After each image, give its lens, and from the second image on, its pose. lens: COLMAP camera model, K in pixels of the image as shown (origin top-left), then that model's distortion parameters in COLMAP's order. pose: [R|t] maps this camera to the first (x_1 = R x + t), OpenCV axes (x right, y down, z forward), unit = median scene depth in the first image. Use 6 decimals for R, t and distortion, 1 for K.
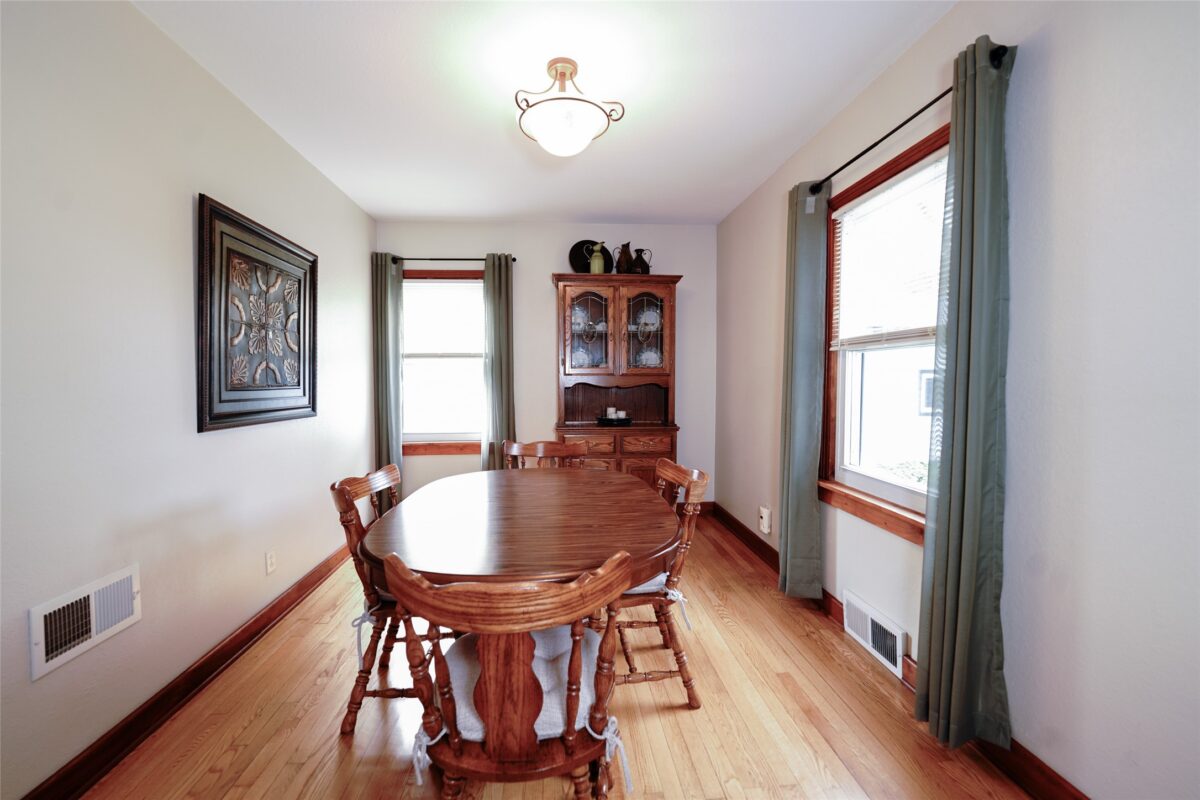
lens RADIAL K [[489.7, 0, 595.3], [0, 489.7, 398.6], [0, 0, 1]] dist [-0.011145, -0.000489]
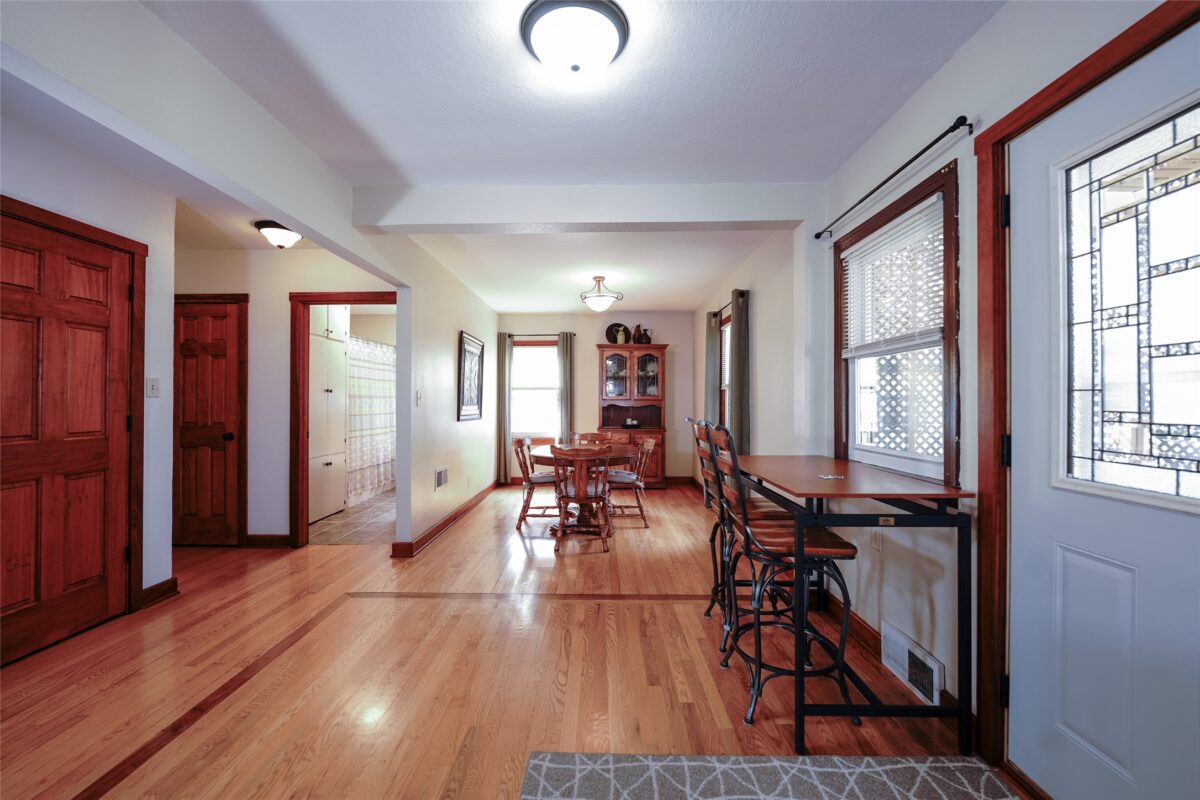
lens RADIAL K [[485.7, 0, 594.9], [0, 485.7, 398.3], [0, 0, 1]] dist [-0.011389, -0.000888]
pose [[0.995125, 0.004546, -0.098513, 0.146337], [-0.009465, 0.998728, -0.049520, 0.059354], [0.098163, 0.050211, 0.993903, -1.325489]]
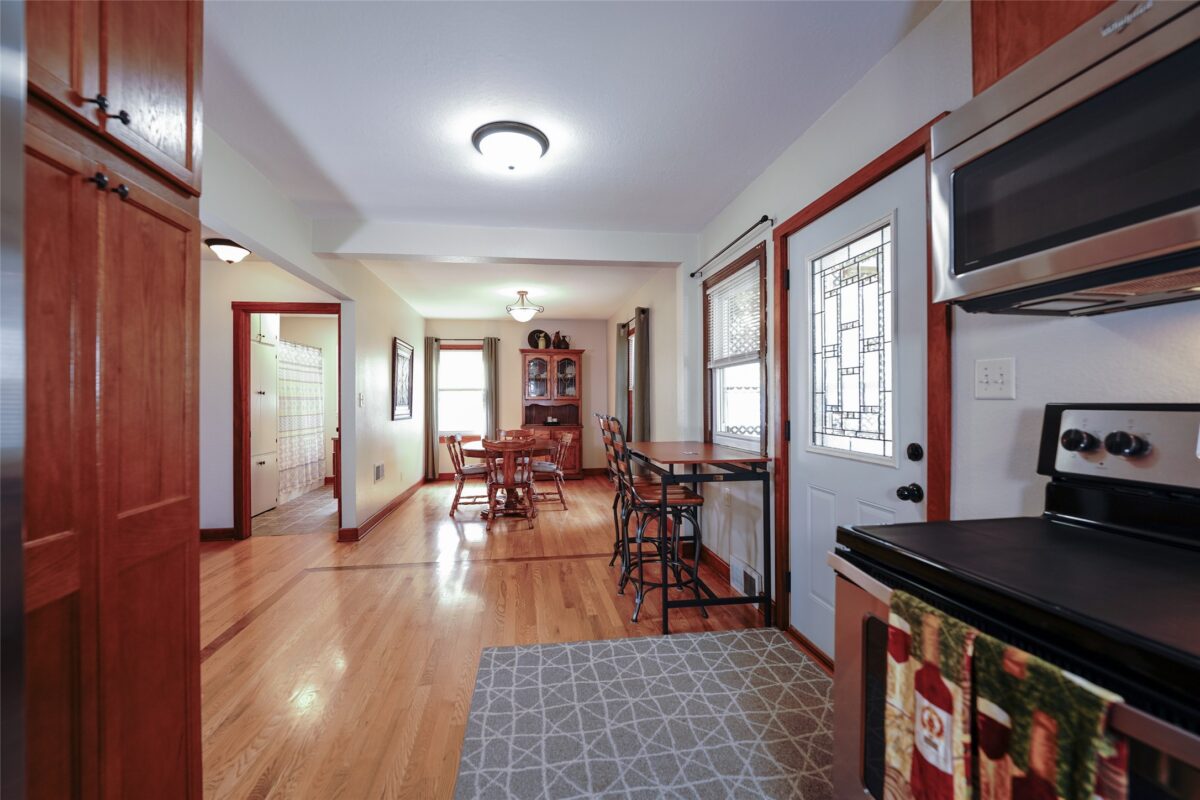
lens RADIAL K [[489.7, 0, 595.3], [0, 489.7, 398.6], [0, 0, 1]] dist [-0.011145, -0.000489]
pose [[0.997889, -0.001292, 0.064922, 0.154542], [0.004431, 0.998826, -0.048237, 0.073894], [-0.064784, 0.048423, 0.996724, -1.677802]]
